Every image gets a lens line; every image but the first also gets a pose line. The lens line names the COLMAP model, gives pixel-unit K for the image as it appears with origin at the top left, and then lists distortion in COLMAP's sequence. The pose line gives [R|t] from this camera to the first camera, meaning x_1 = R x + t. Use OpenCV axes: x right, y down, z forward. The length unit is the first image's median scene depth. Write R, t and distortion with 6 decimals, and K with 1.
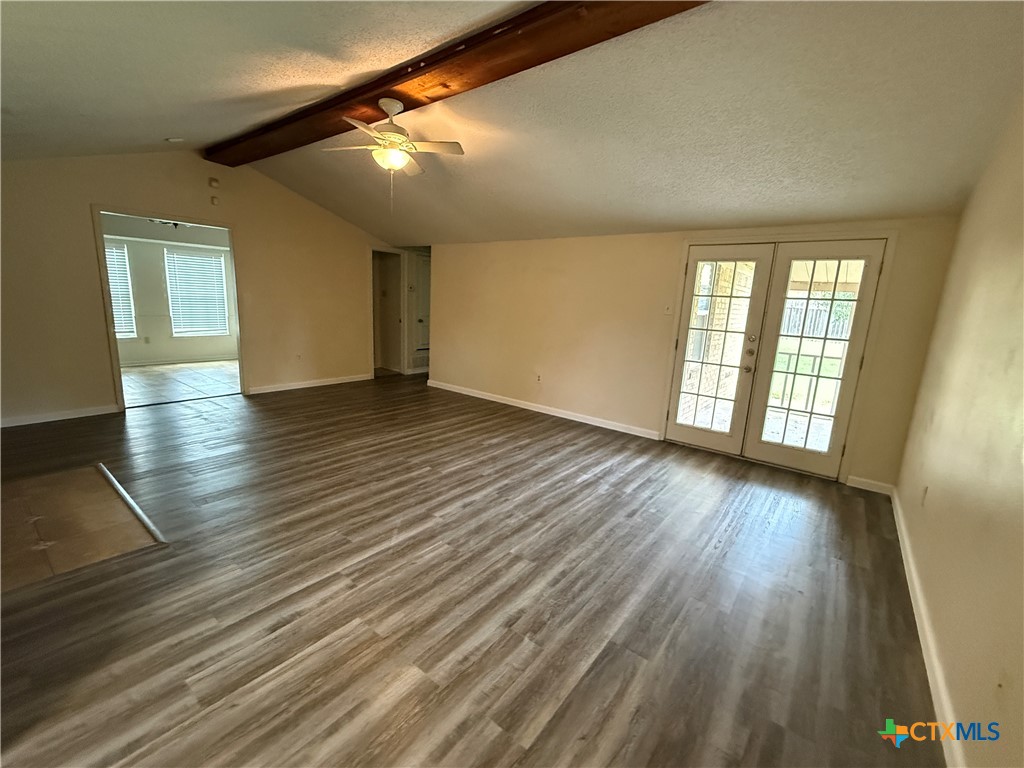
lens RADIAL K [[417.4, 0, 512.5], [0, 417.4, 383.0], [0, 0, 1]] dist [-0.000750, 0.000033]
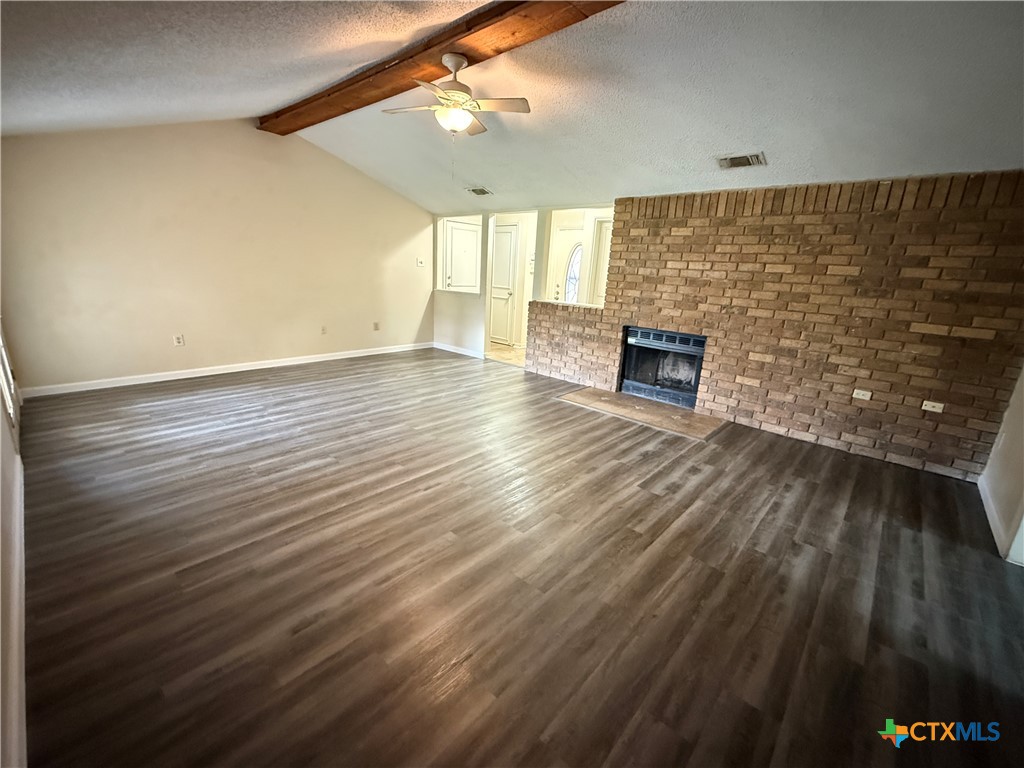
lens RADIAL K [[417.4, 0, 512.0], [0, 417.4, 382.3], [0, 0, 1]] dist [-0.000750, 0.000033]
pose [[-0.992346, -0.114359, 0.046592, -0.444136], [-0.081915, 0.891965, 0.444621, -0.360150], [-0.092405, 0.437402, -0.894506, 1.746151]]
